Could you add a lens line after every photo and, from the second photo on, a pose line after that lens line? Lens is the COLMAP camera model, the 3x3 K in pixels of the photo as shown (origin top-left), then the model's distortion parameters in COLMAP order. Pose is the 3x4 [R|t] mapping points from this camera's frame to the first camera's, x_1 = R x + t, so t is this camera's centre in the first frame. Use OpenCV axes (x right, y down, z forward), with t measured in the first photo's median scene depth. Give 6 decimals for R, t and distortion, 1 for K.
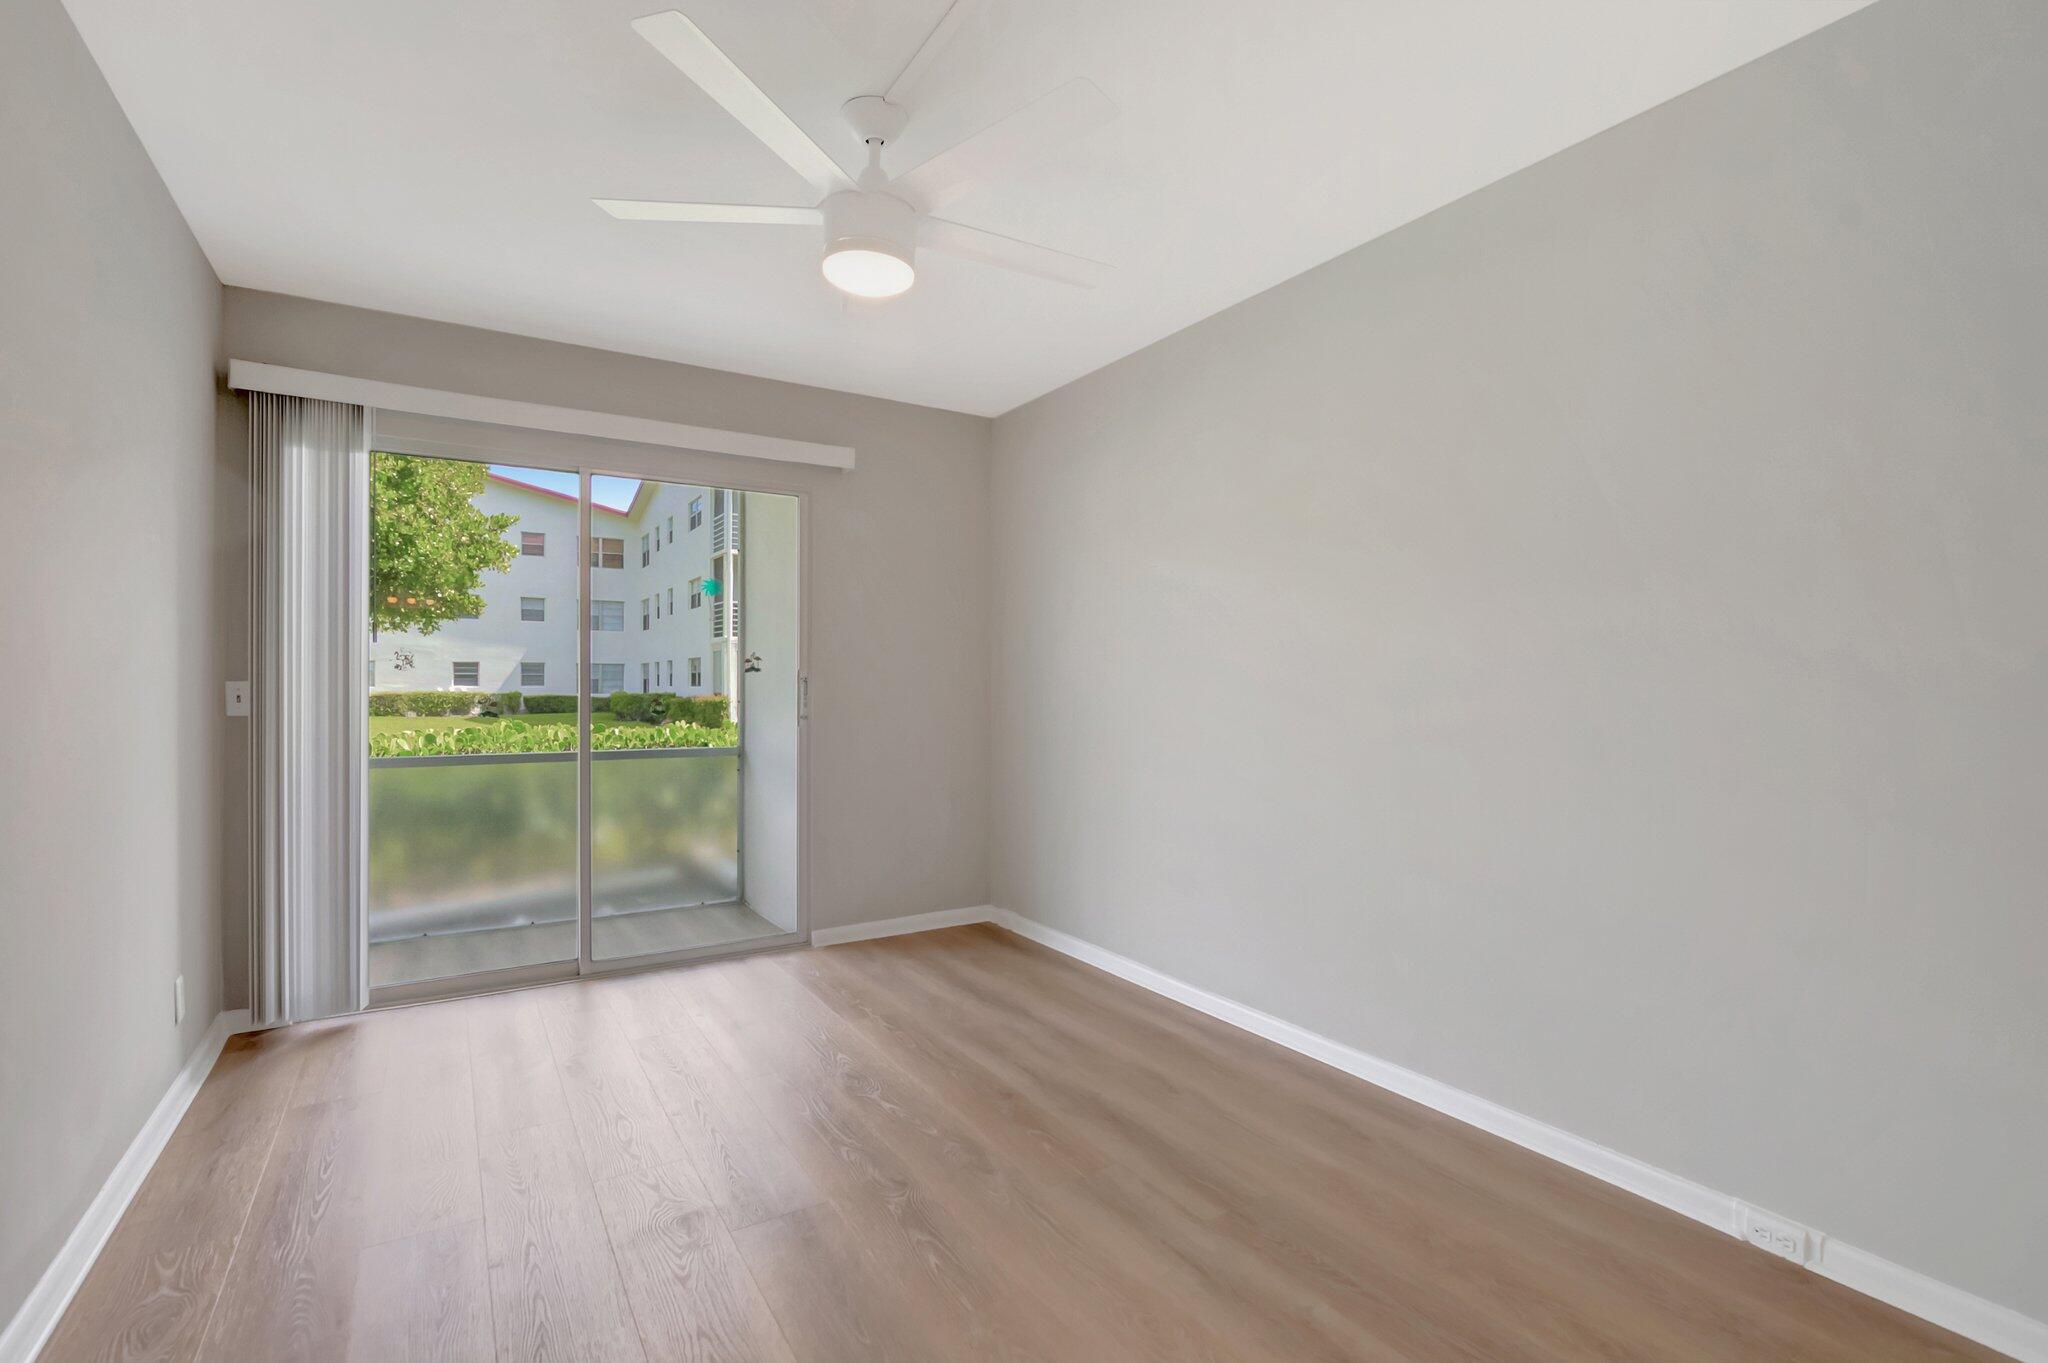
lens RADIAL K [[916.7, 0, 1039.4], [0, 916.7, 686.4], [0, 0, 1]] dist [0.000624, 0.000047]
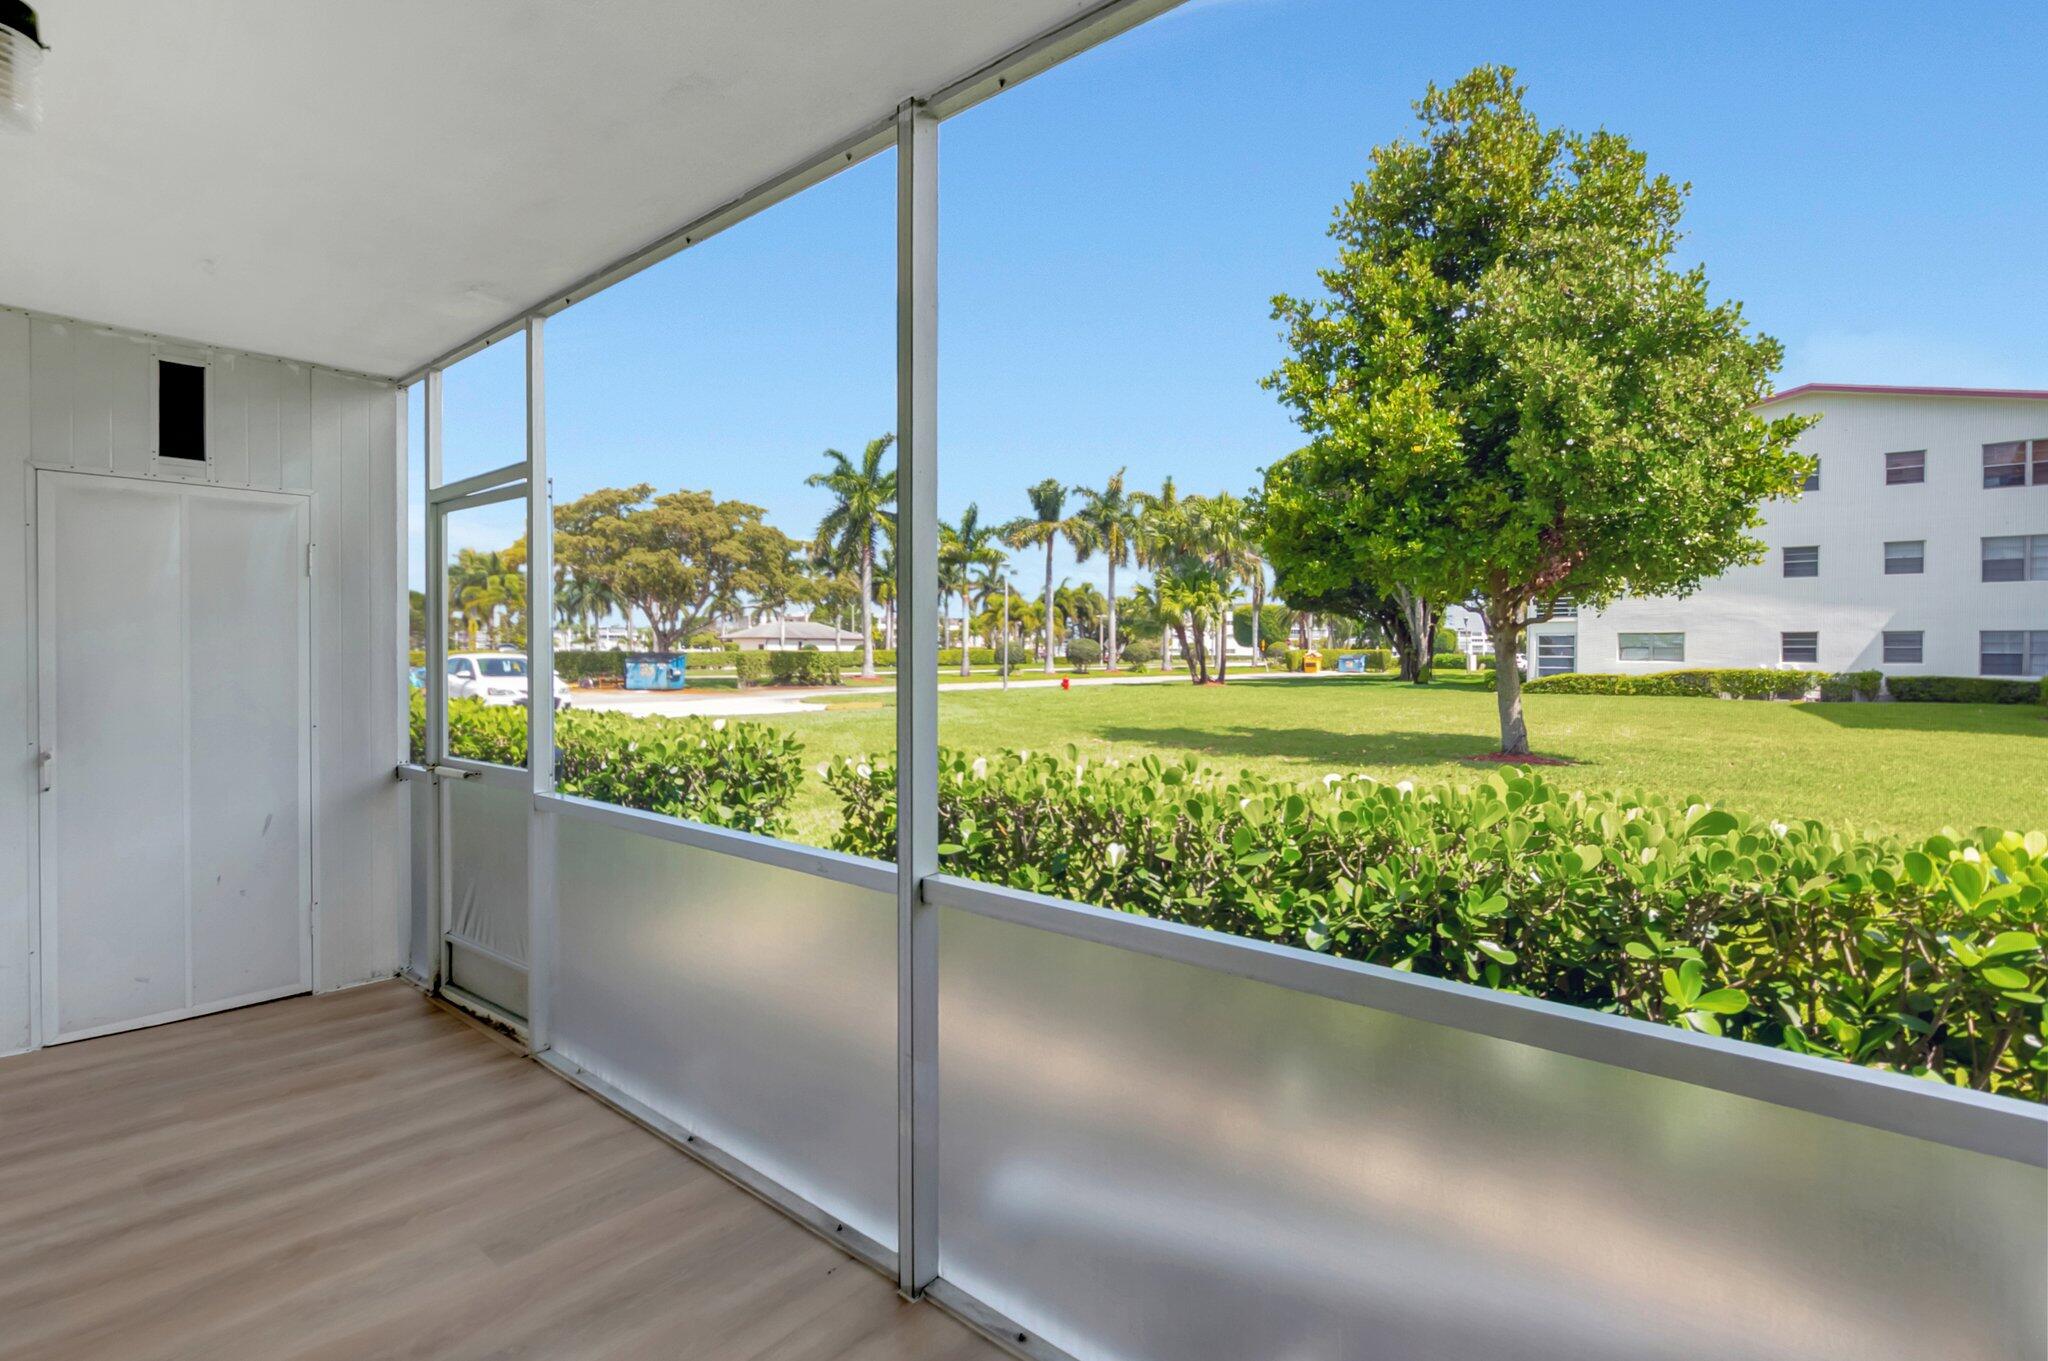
lens RADIAL K [[949.1, 0, 1024.0], [0, 949.1, 680.5], [0, 0, 1]] dist [0.020411, -0.000036]
pose [[0.300135, 0.030278, -0.953416, -0.092813], [-0.008115, 0.999541, 0.029188, -0.010197], [0.953862, -0.001023, 0.300243, 0.302839]]
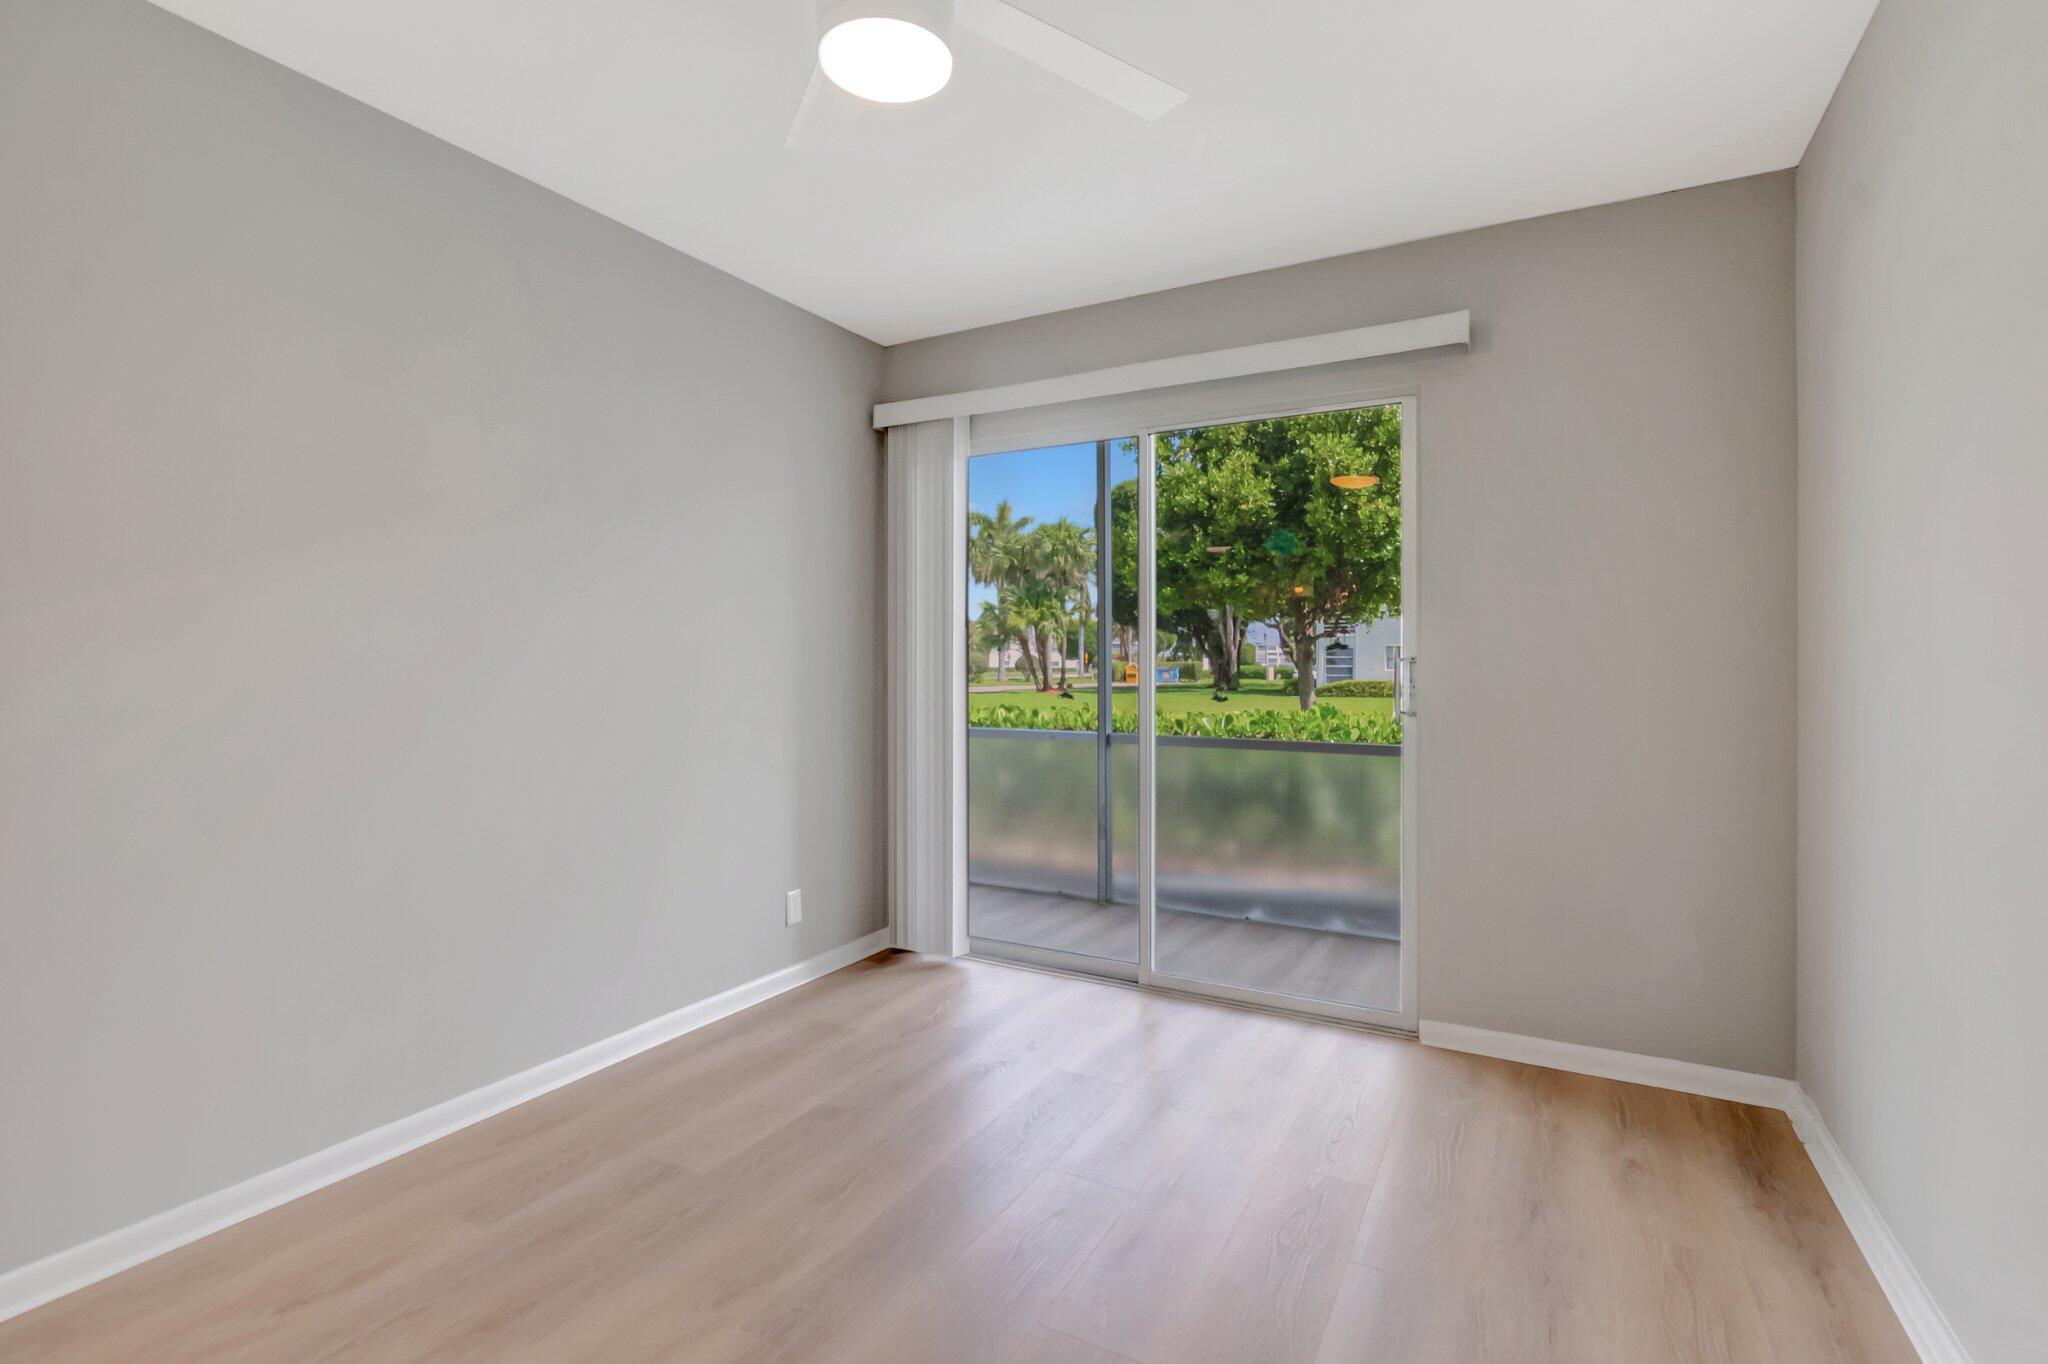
lens RADIAL K [[963.1, 0, 1018.4], [0, 963.1, 680.4], [0, 0, 1]] dist [-0.016735, 0.000329]
pose [[0.471775, 0.013216, -0.881620, 0.078425], [-0.004755, 0.999911, 0.012445, -0.000053], [0.881706, -0.001680, 0.471796, 0.121039]]
